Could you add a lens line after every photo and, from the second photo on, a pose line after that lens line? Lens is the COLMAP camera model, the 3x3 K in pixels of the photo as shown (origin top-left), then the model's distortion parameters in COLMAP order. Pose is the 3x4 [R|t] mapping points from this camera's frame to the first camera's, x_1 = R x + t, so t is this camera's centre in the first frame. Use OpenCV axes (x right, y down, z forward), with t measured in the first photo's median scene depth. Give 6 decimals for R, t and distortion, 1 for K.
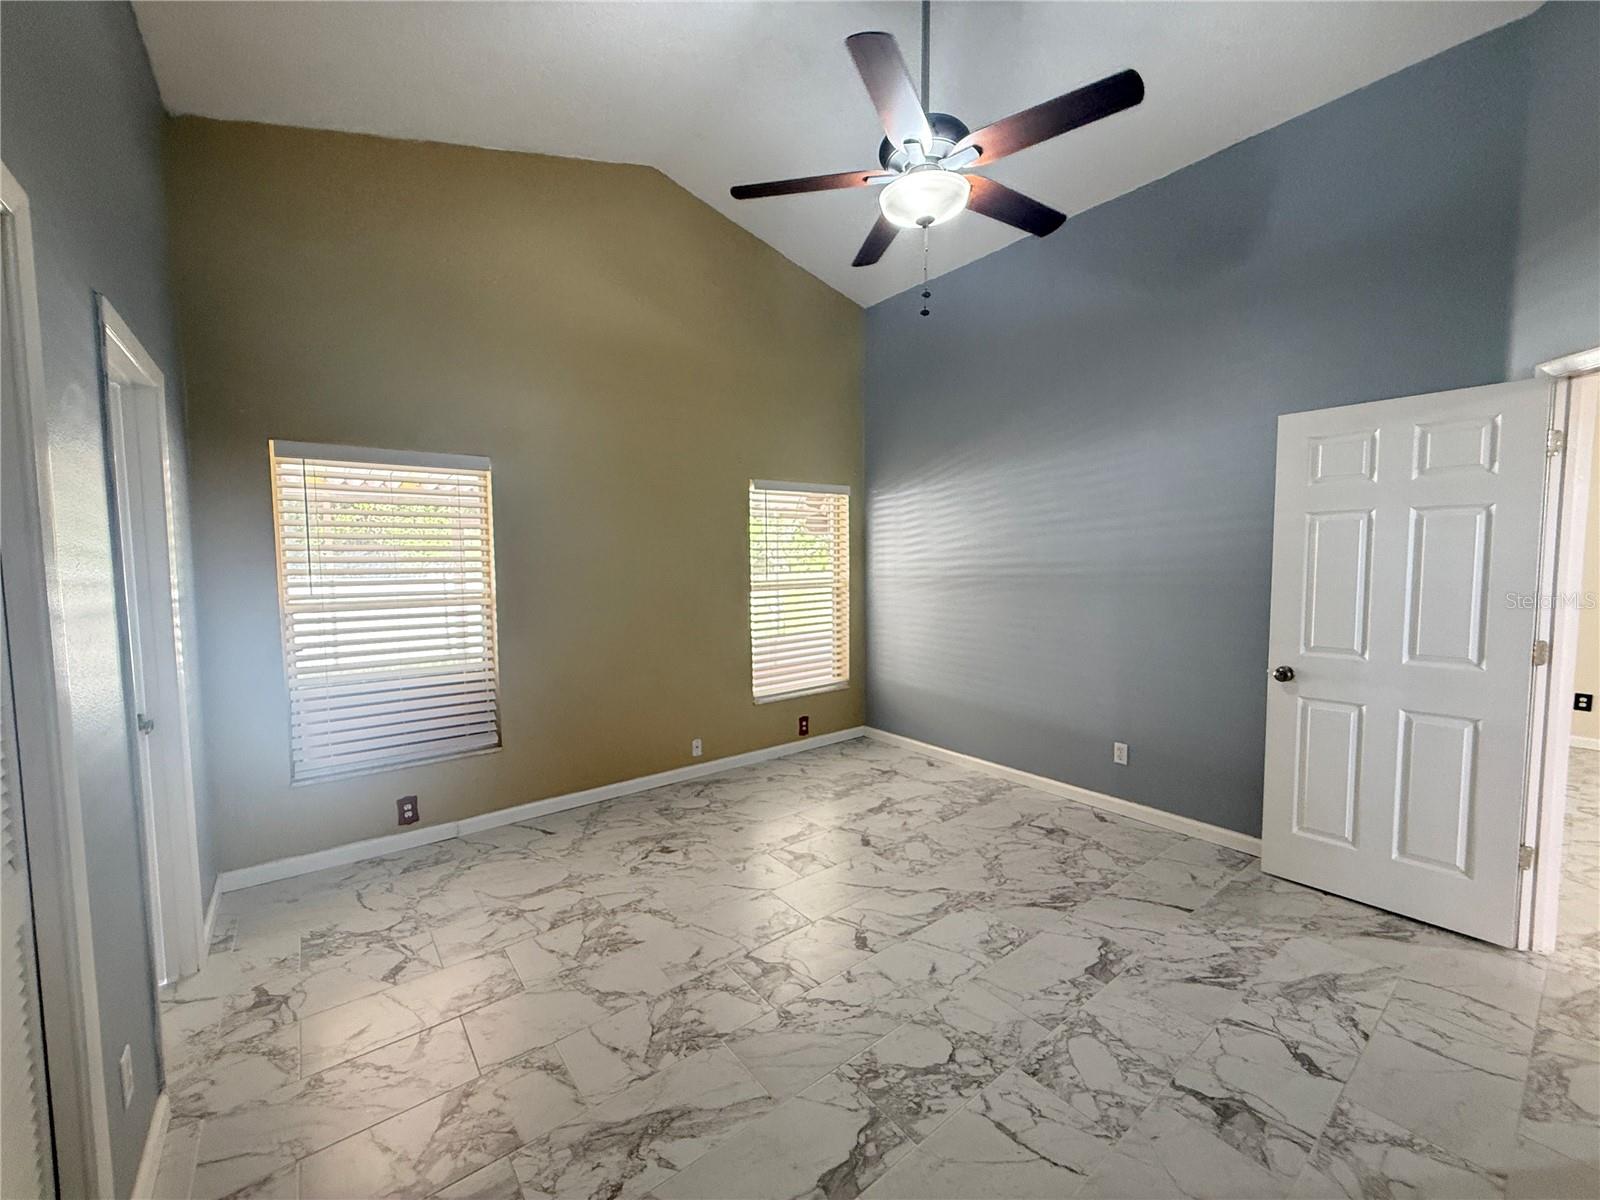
lens RADIAL K [[639.3, 0, 796.7], [0, 639.3, 594.0], [0, 0, 1]] dist [-0.001797, 0.000812]
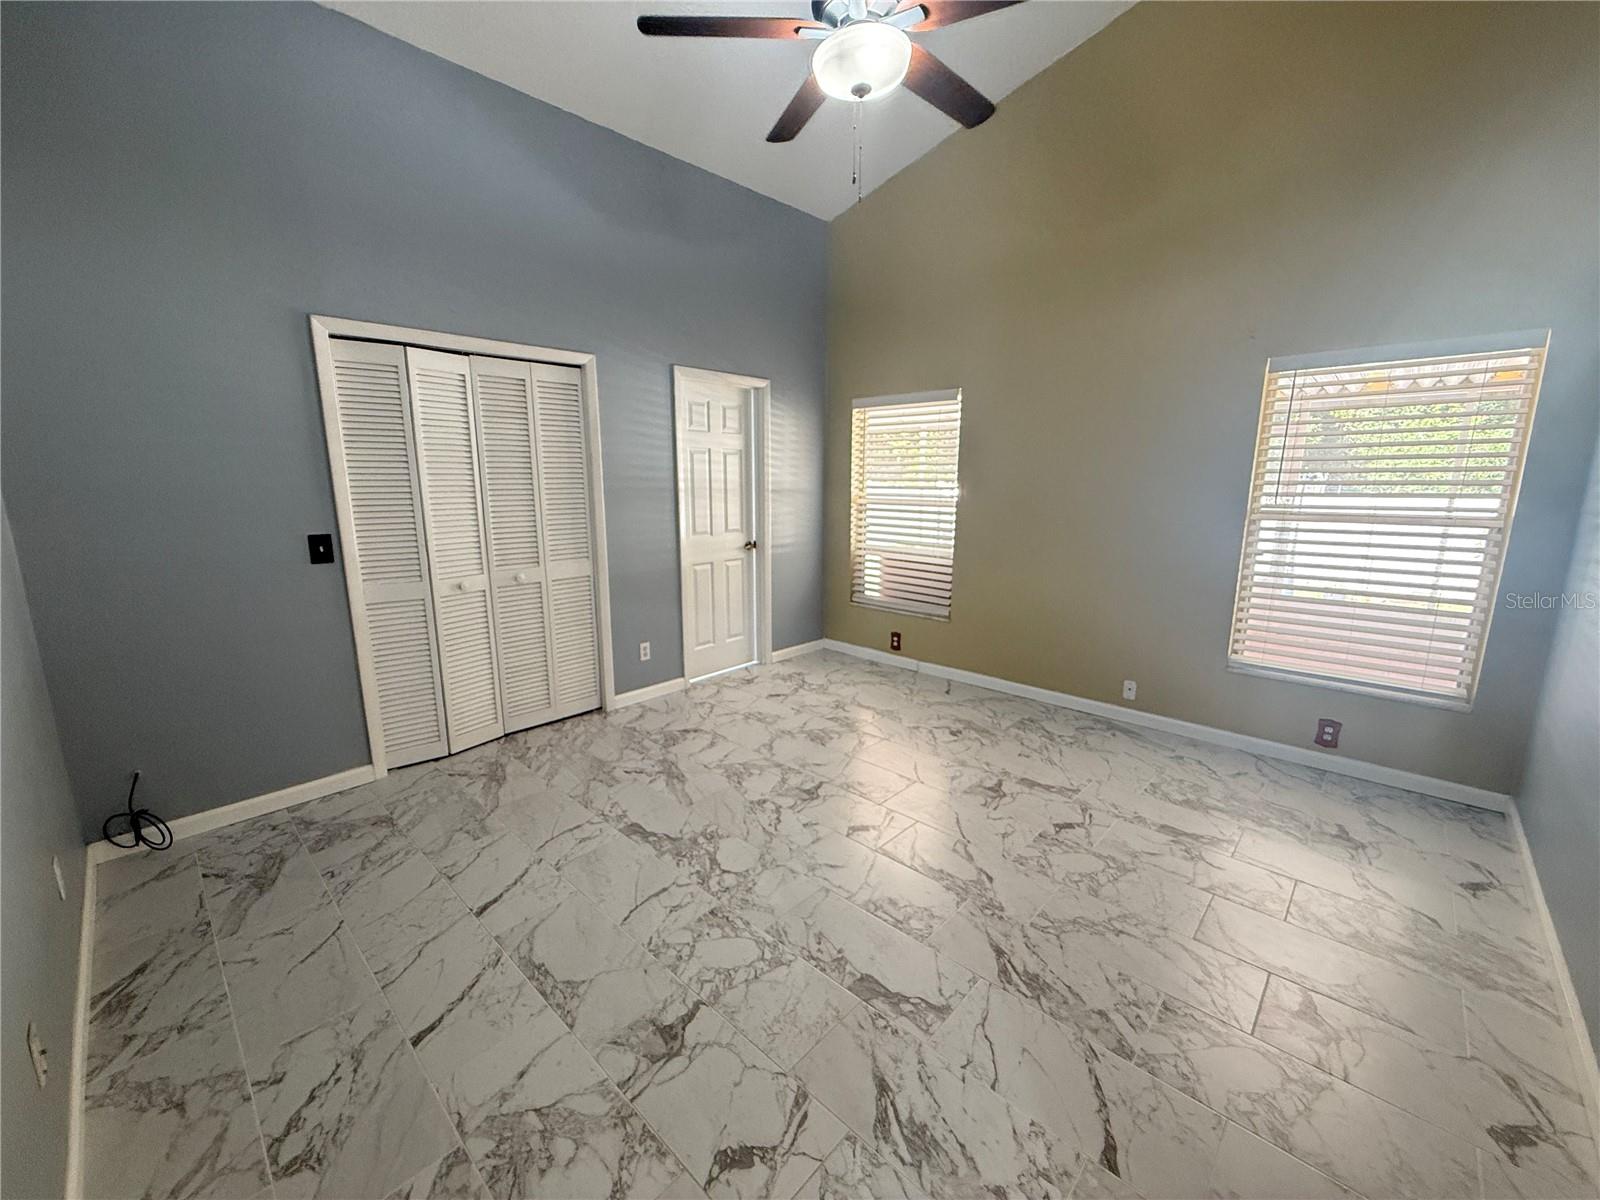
lens RADIAL K [[639.3, 0, 800.7], [0, 639.3, 603.3], [0, 0, 1]] dist [-0.001797, 0.000812]
pose [[0.155792, 0.203559, -0.966588, 0.938030], [-0.059291, 0.978699, 0.196553, -0.036932], [0.986009, 0.026689, 0.164543, 0.624213]]
